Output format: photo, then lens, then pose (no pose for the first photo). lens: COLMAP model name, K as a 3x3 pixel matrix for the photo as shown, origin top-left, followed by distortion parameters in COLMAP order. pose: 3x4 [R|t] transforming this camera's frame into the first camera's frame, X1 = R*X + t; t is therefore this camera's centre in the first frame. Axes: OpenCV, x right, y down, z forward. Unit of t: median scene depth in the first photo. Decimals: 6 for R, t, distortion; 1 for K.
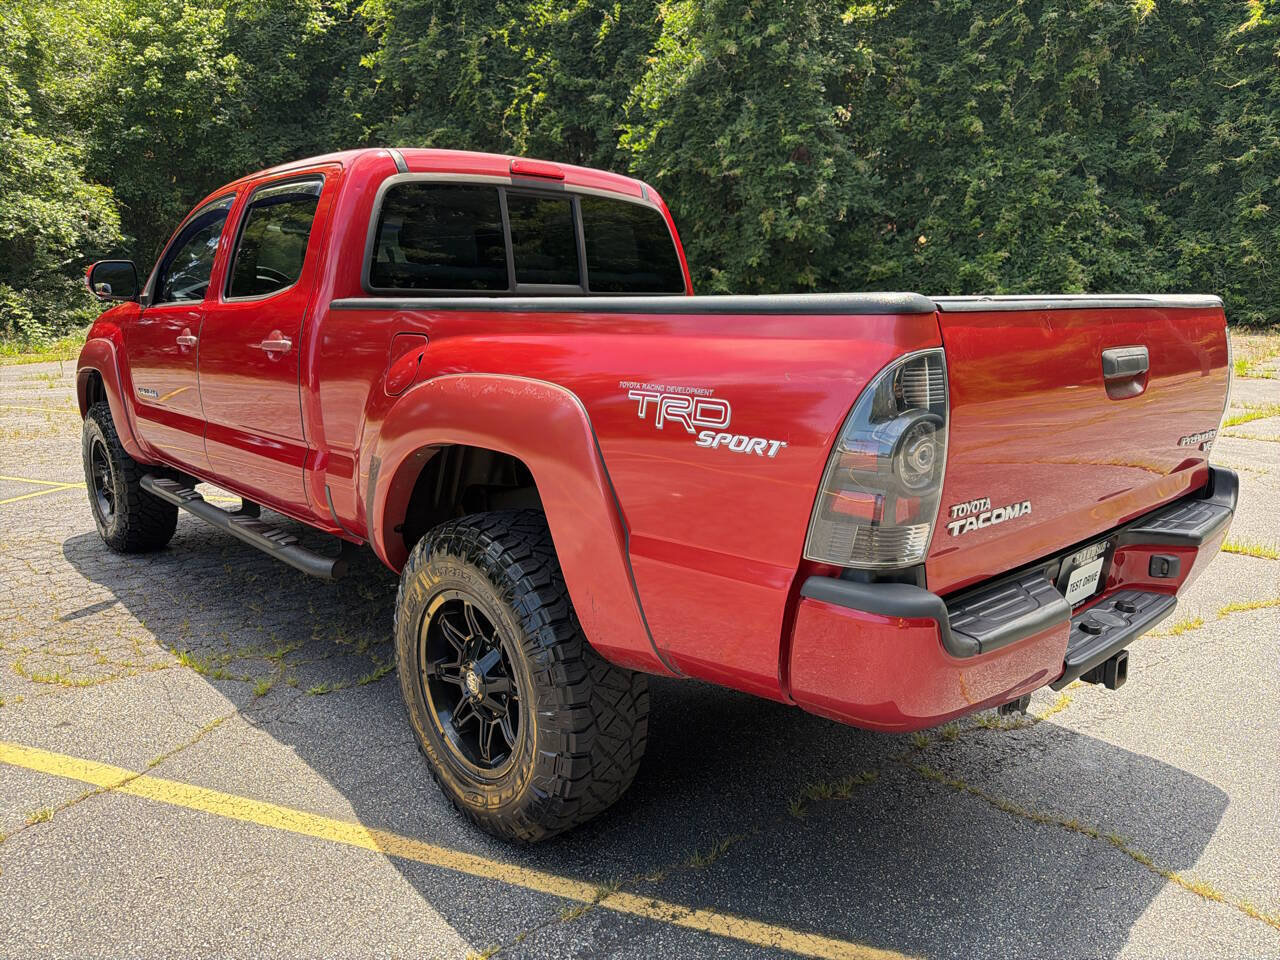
lens RADIAL K [[911.9, 0, 632.5], [0, 911.9, 485.6], [0, 0, 1]] dist [0.034661, -0.045879]
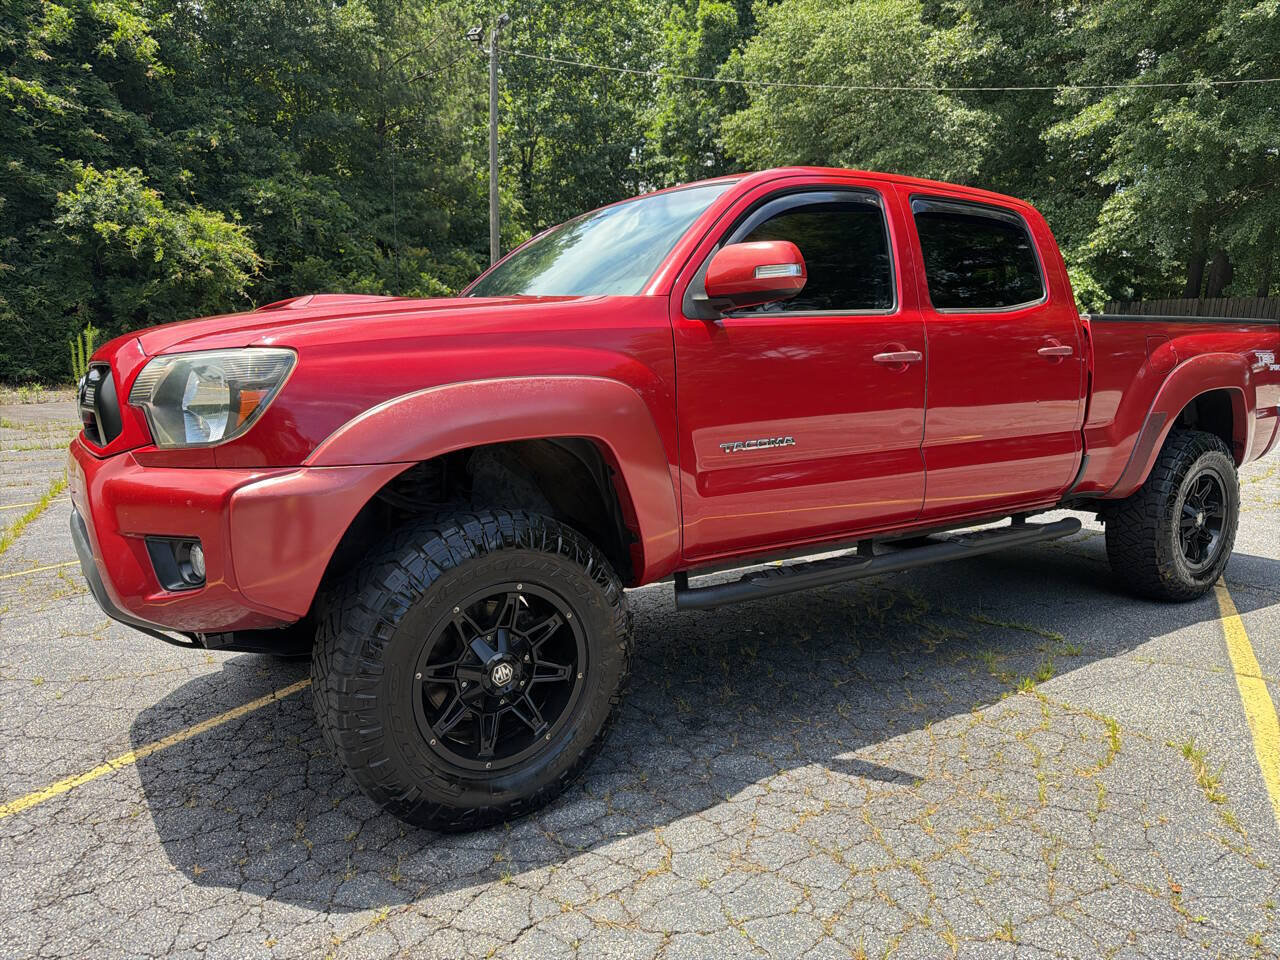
lens RADIAL K [[911.9, 0, 631.5], [0, 911.9, 483.6], [0, 0, 1]] dist [0.034661, -0.045879]
pose [[0.138583, -0.140259, 0.980368, -0.228514], [0.208027, 0.971958, 0.109650, -0.032060], [-0.968256, 0.188747, 0.163875, 0.189881]]
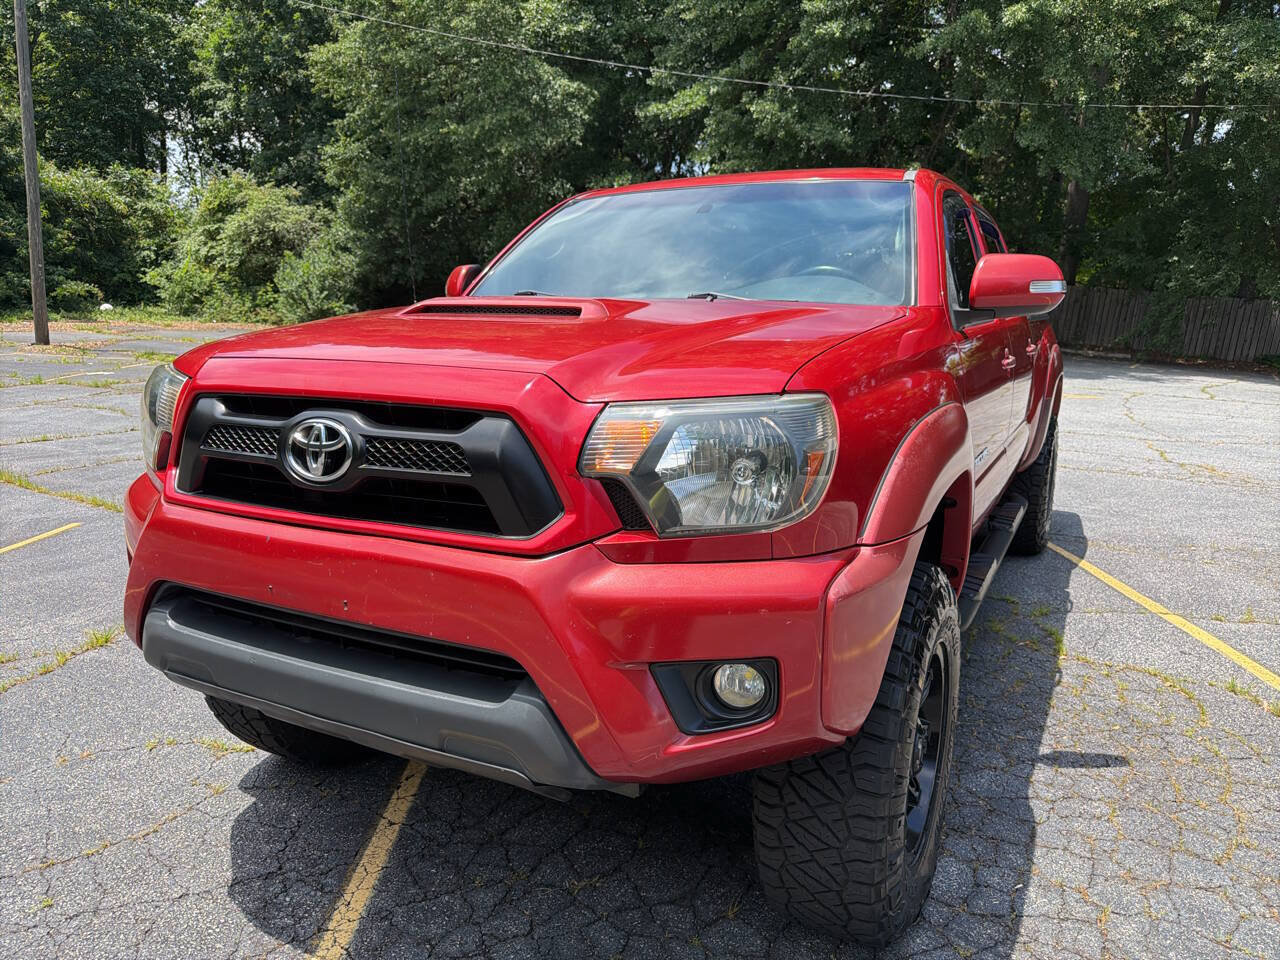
lens RADIAL K [[911.9, 0, 645.1], [0, 911.9, 485.3], [0, 0, 1]] dist [0.034661, -0.045879]
pose [[-0.354605, -0.181139, 0.917303, -0.200658], [0.175663, 0.950680, 0.255637, -0.056477], [-0.918367, 0.251787, -0.305296, 0.273661]]
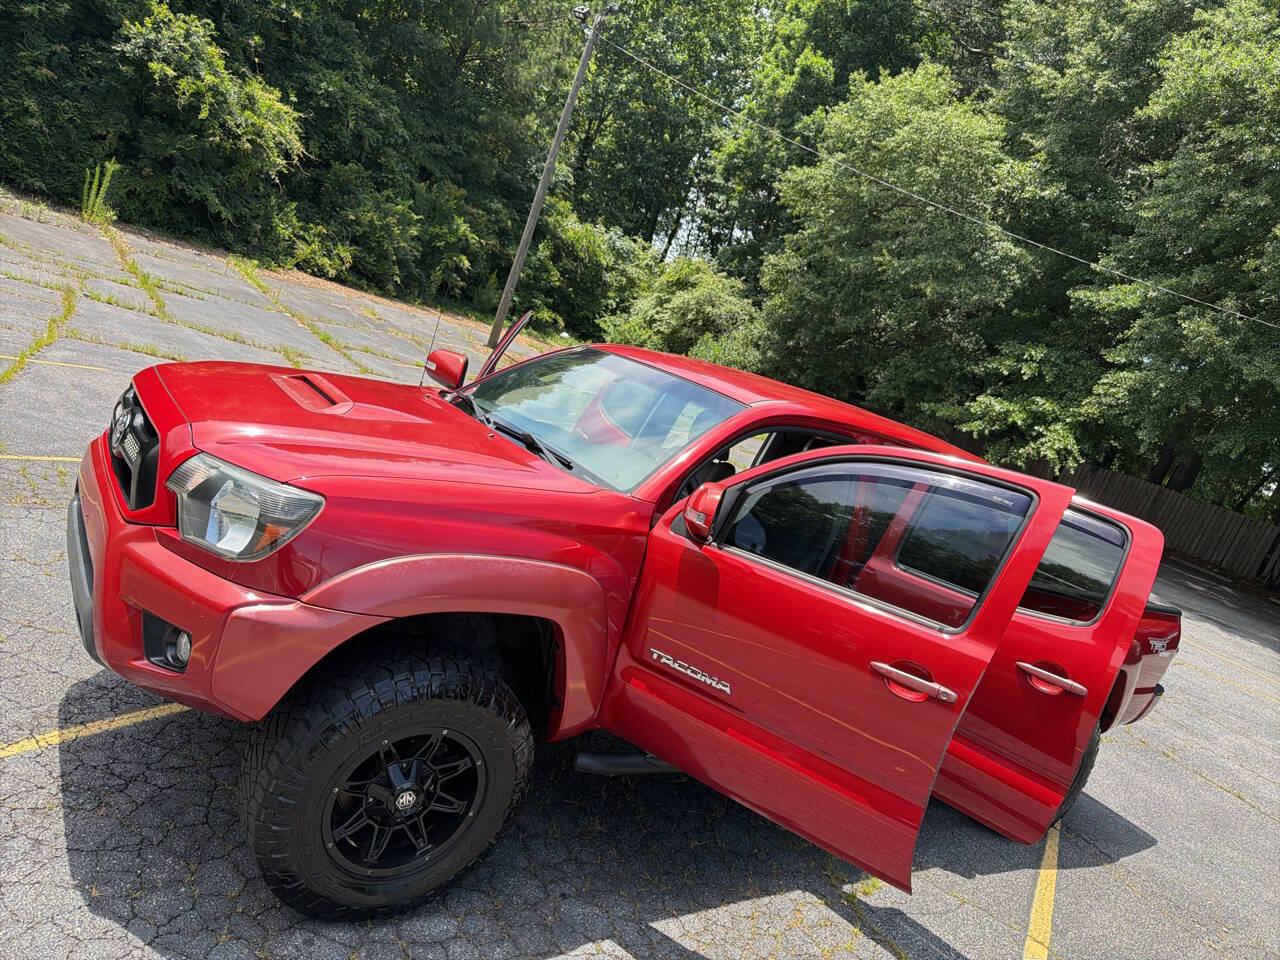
lens RADIAL K [[911.9, 0, 632.2], [0, 911.9, 488.5], [0, 0, 1]] dist [0.034661, -0.045879]
pose [[0.129550, -0.114009, 0.984997, -0.238269], [-0.118904, 0.984414, 0.129580, -0.056889], [-0.984418, -0.133907, 0.113975, 0.188731]]
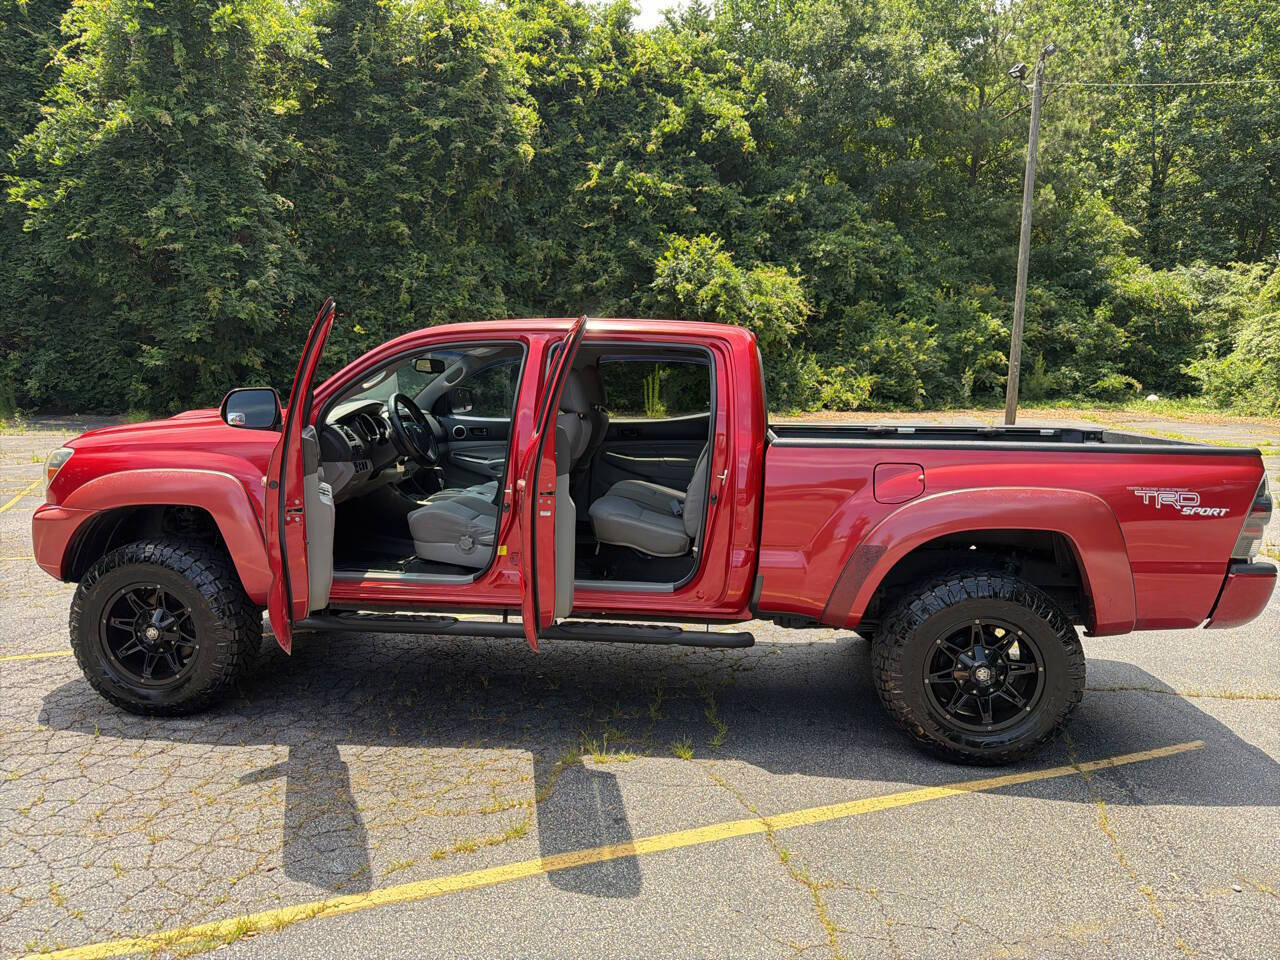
lens RADIAL K [[911.9, 0, 628.6], [0, 911.9, 498.3], [0, 0, 1]] dist [0.034661, -0.045879]
pose [[0.749287, -0.073239, 0.658183, -0.178718], [0.115404, 0.993099, -0.020872, -0.014252], [-0.652113, 0.091596, 0.752568, 0.015616]]
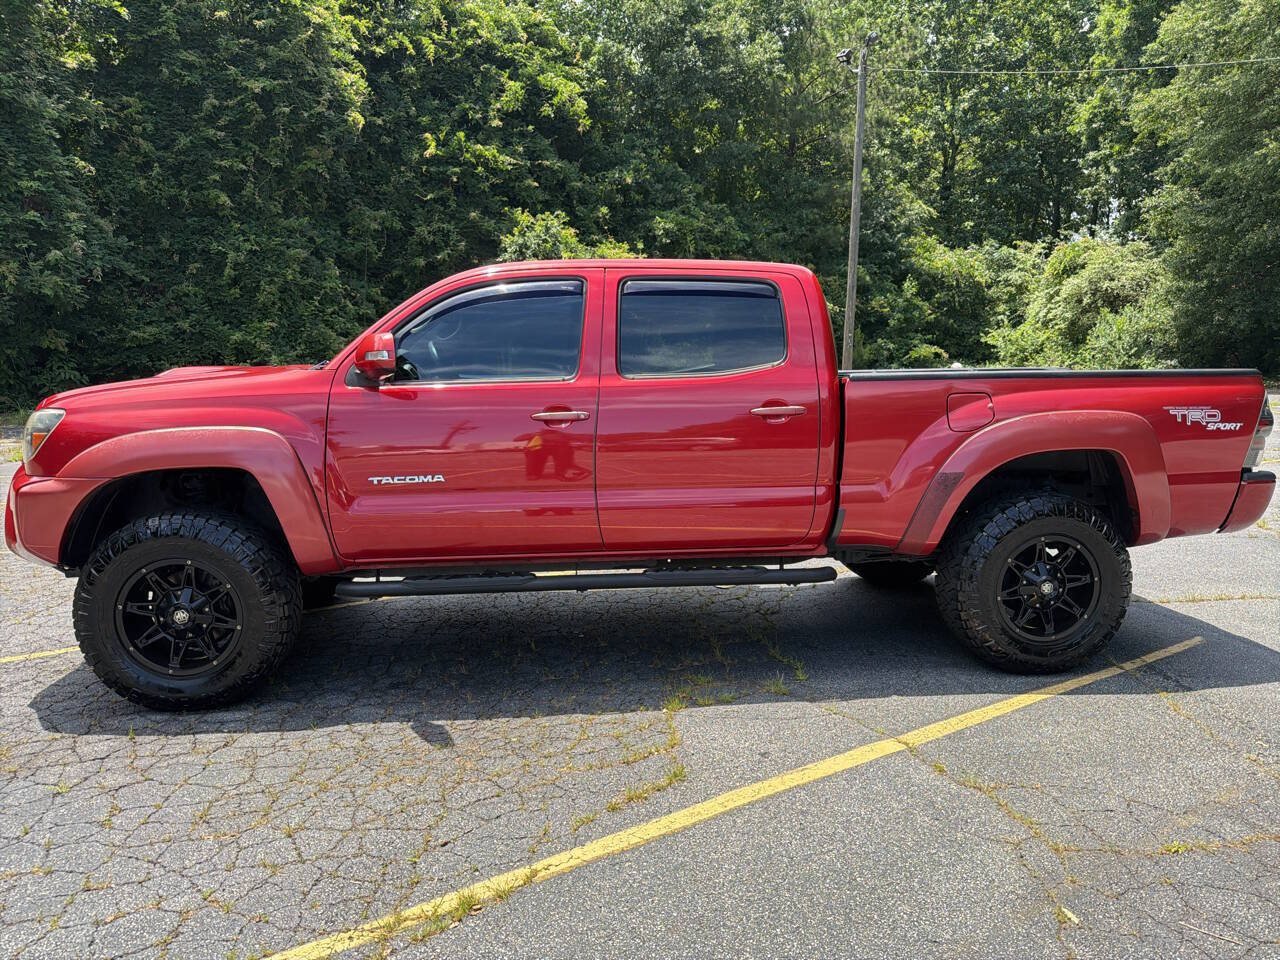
lens RADIAL K [[911.9, 0, 642.3], [0, 911.9, 490.3], [0, 0, 1]] dist [0.034661, -0.045879]
pose [[0.587198, -0.114386, 0.801320, -0.211472], [0.166041, 0.985935, 0.019066, -0.013719], [-0.792230, 0.121857, 0.597932, 0.056629]]
